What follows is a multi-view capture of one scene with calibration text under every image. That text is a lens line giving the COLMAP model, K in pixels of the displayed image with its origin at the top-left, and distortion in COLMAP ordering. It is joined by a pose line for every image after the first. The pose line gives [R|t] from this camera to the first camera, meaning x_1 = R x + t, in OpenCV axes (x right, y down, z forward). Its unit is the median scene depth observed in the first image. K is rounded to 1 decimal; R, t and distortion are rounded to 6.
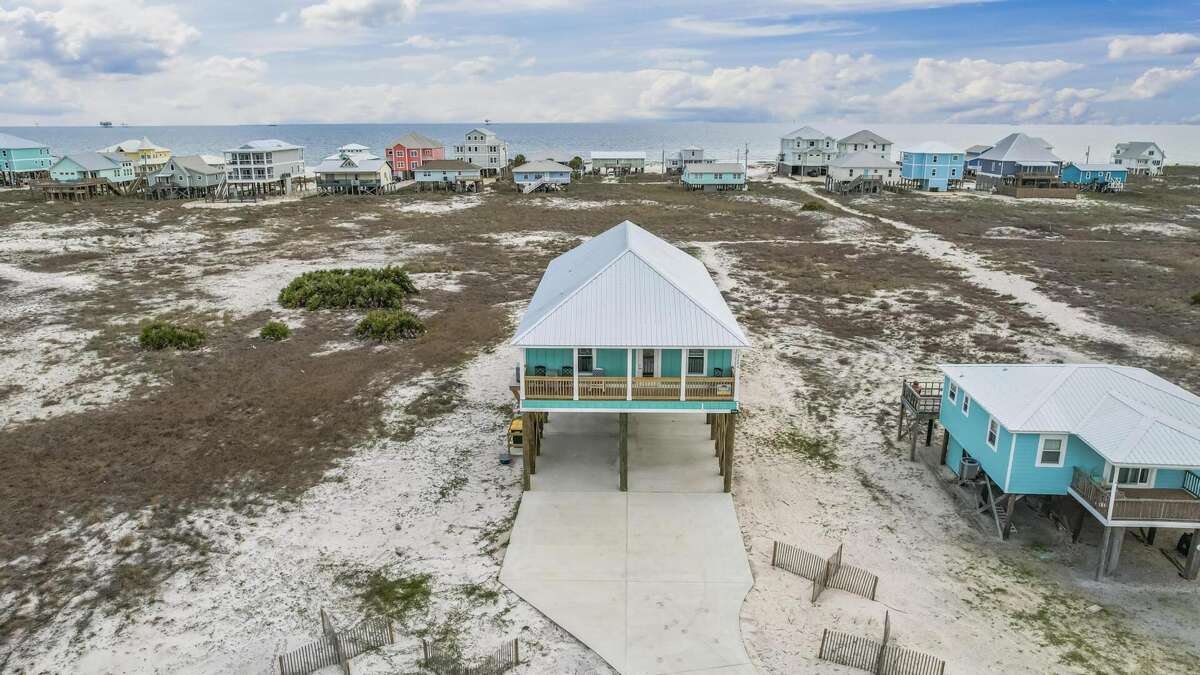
lens RADIAL K [[749.4, 0, 589.2], [0, 749.4, 340.8], [0, 0, 1]] dist [-0.049995, 0.021862]
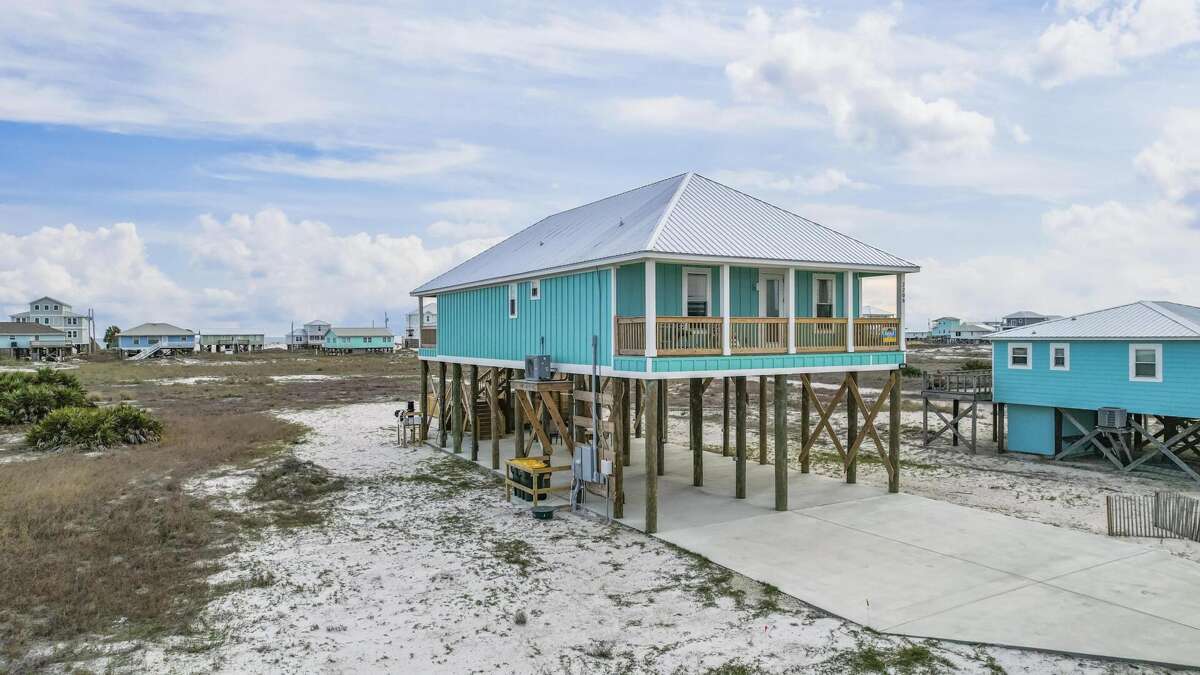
lens RADIAL K [[749.4, 0, 565.8], [0, 749.4, 343.4], [0, 0, 1]] dist [-0.049995, 0.021862]
pose [[0.870241, -0.006635, 0.492582, -0.240579], [0.136434, 0.964043, -0.228052, 0.107069], [-0.473357, 0.265665, 0.839855, 0.311684]]
